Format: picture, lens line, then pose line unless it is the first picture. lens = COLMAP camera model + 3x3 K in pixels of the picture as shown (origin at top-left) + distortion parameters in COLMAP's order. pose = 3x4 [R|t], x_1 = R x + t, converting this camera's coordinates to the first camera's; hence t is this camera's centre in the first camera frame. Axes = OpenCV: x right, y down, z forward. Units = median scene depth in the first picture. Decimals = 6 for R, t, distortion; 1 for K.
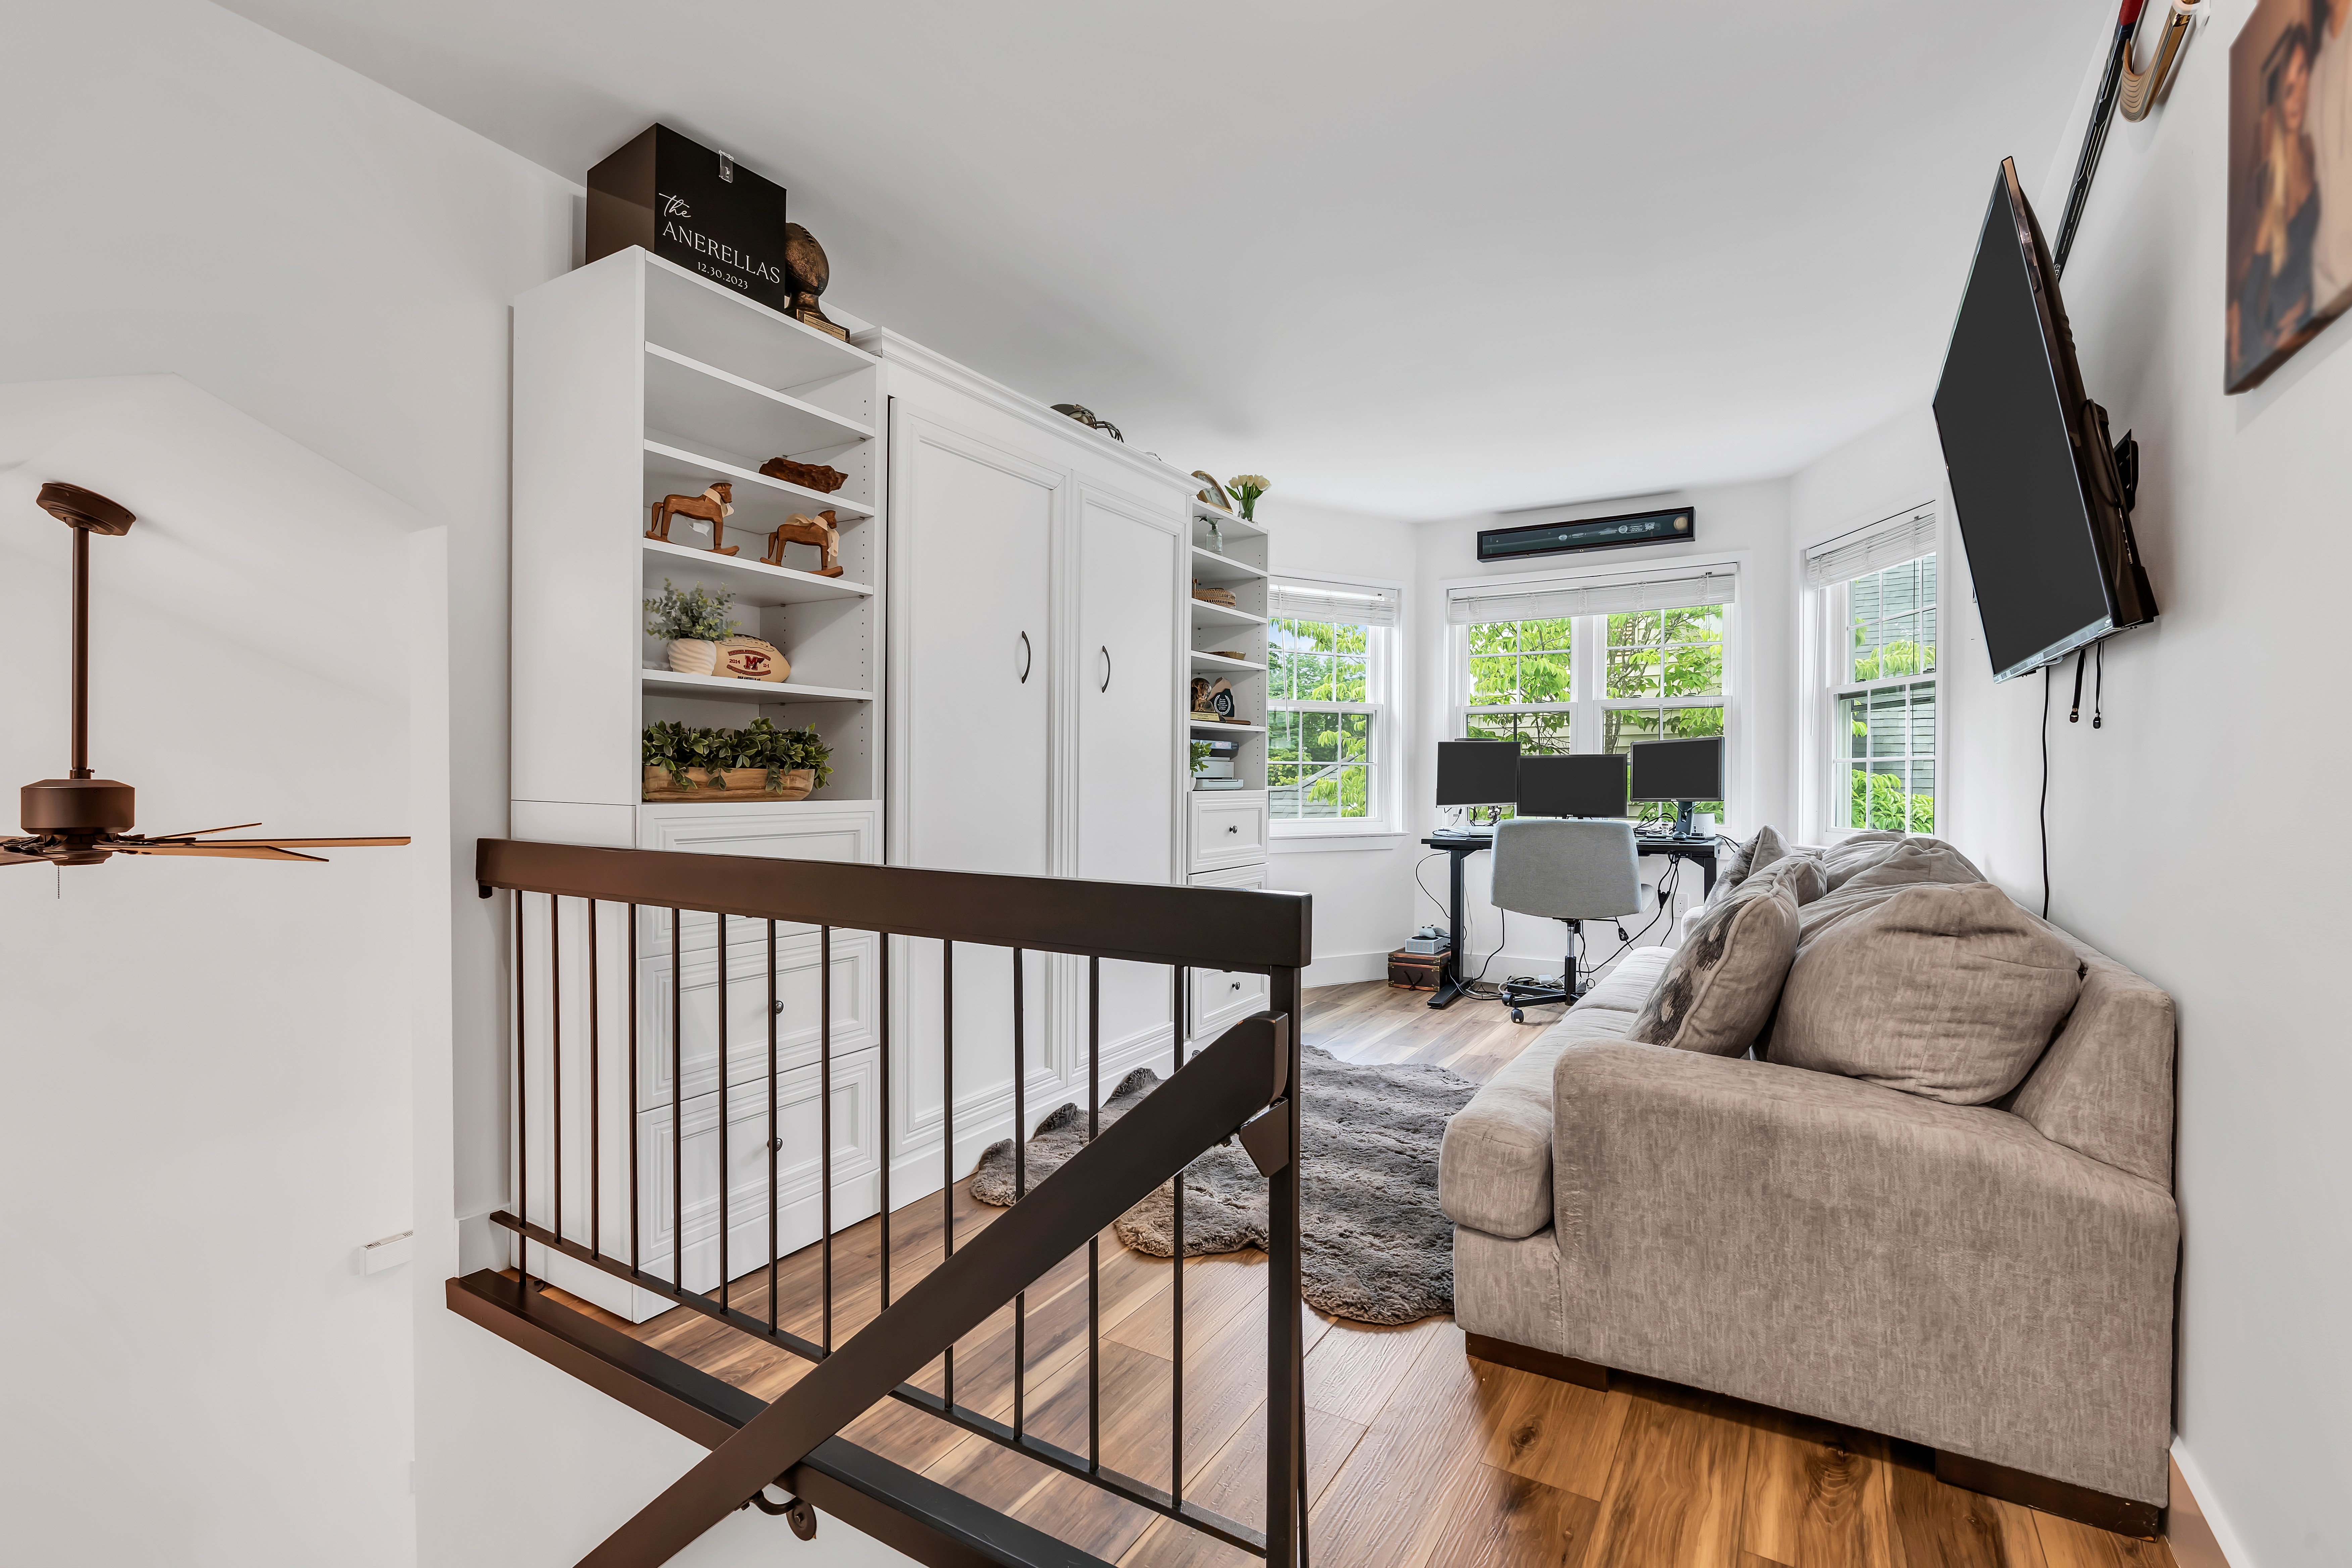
lens RADIAL K [[1056.2, 0, 1173.2], [0, 1056.2, 774.0], [0, 0, 1]] dist [-0.002622, 0.001097]
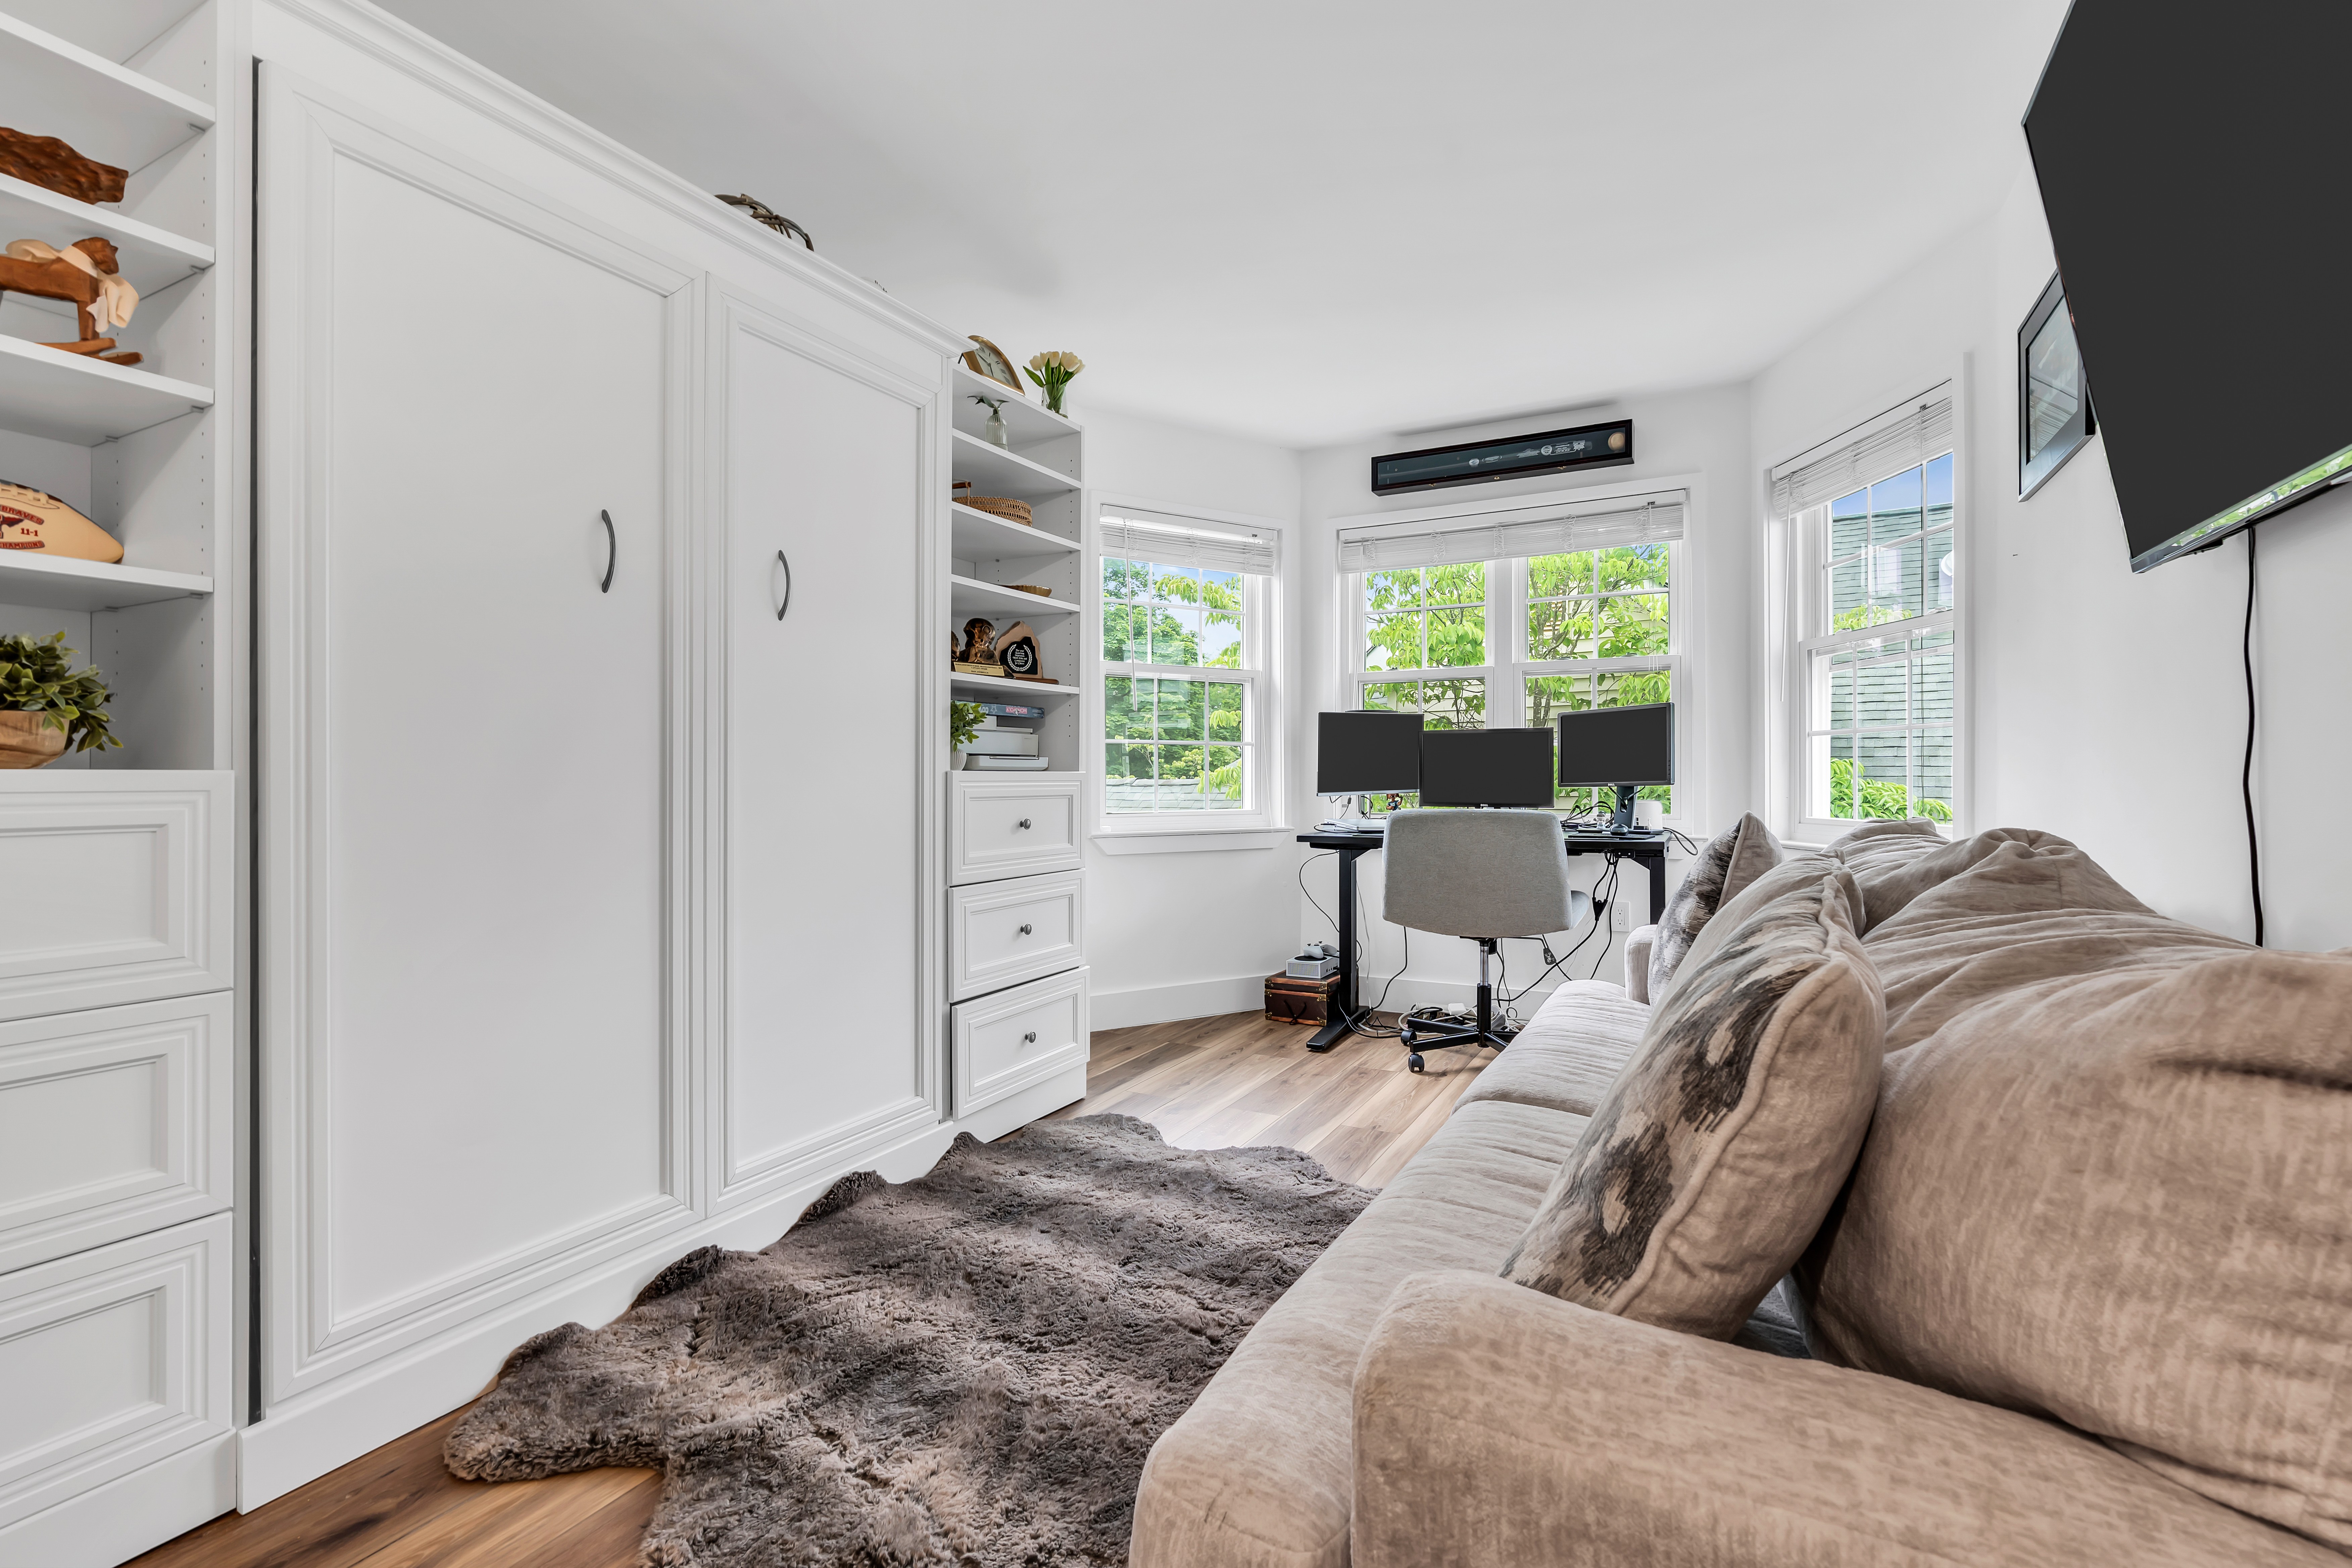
lens RADIAL K [[1060.0, 0, 1166.4], [0, 1060.0, 760.3], [0, 0, 1]] dist [-0.003070, 0.000773]
pose [[0.998789, -0.002911, 0.049119, 0.121107], [0.003461, 0.999932, -0.011120, 0.016939], [-0.049083, 0.011277, 0.998731, 0.264140]]
